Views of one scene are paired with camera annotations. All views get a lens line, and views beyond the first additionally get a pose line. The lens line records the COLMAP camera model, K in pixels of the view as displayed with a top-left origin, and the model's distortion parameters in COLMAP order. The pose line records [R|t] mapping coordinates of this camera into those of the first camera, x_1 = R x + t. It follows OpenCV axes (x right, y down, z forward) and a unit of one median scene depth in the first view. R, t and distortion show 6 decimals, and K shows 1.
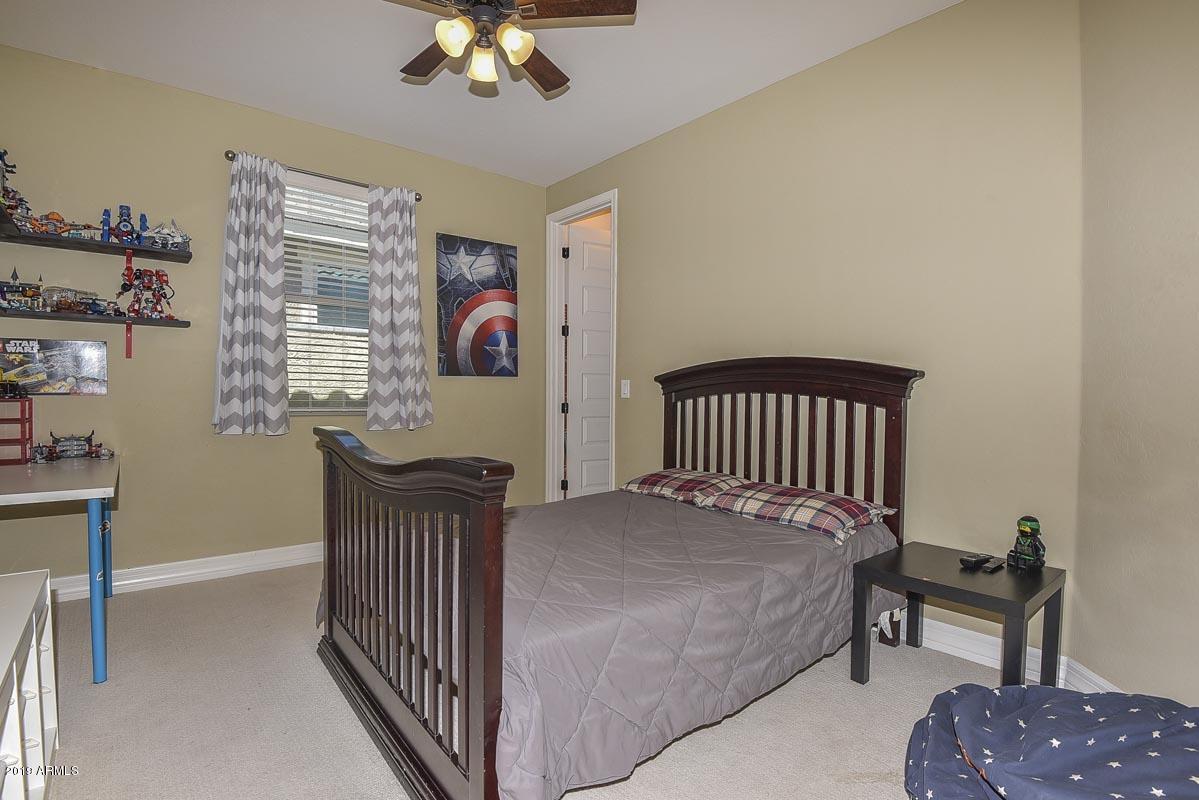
lens RADIAL K [[559.2, 0, 599.8], [0, 559.2, 400.1], [0, 0, 1]] dist [-0.027406, -0.003963]
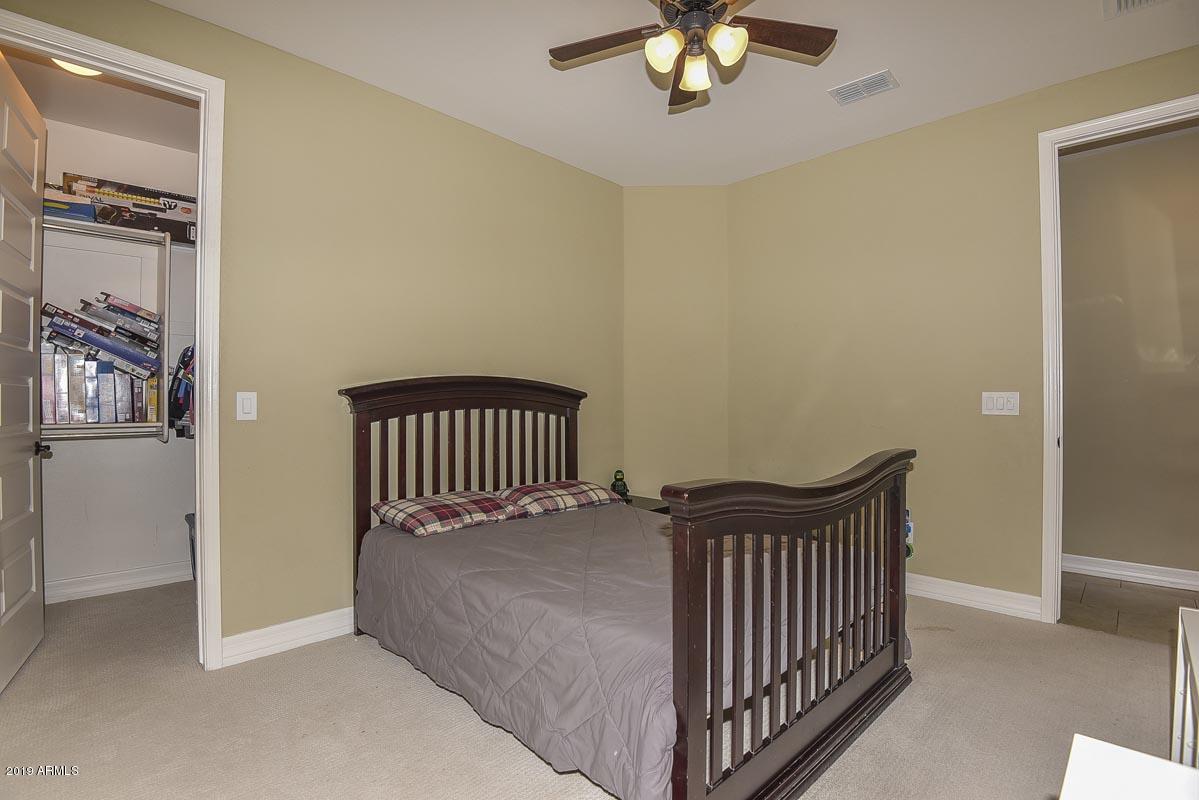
lens RADIAL K [[559.2, 0, 598.1], [0, 559.2, 403.2], [0, 0, 1]] dist [-0.027406, -0.003963]
pose [[-0.079344, -0.014232, 0.996746, -0.843010], [0.013722, 0.999788, 0.015368, -0.037732], [-0.996753, 0.014897, -0.079132, 0.897438]]
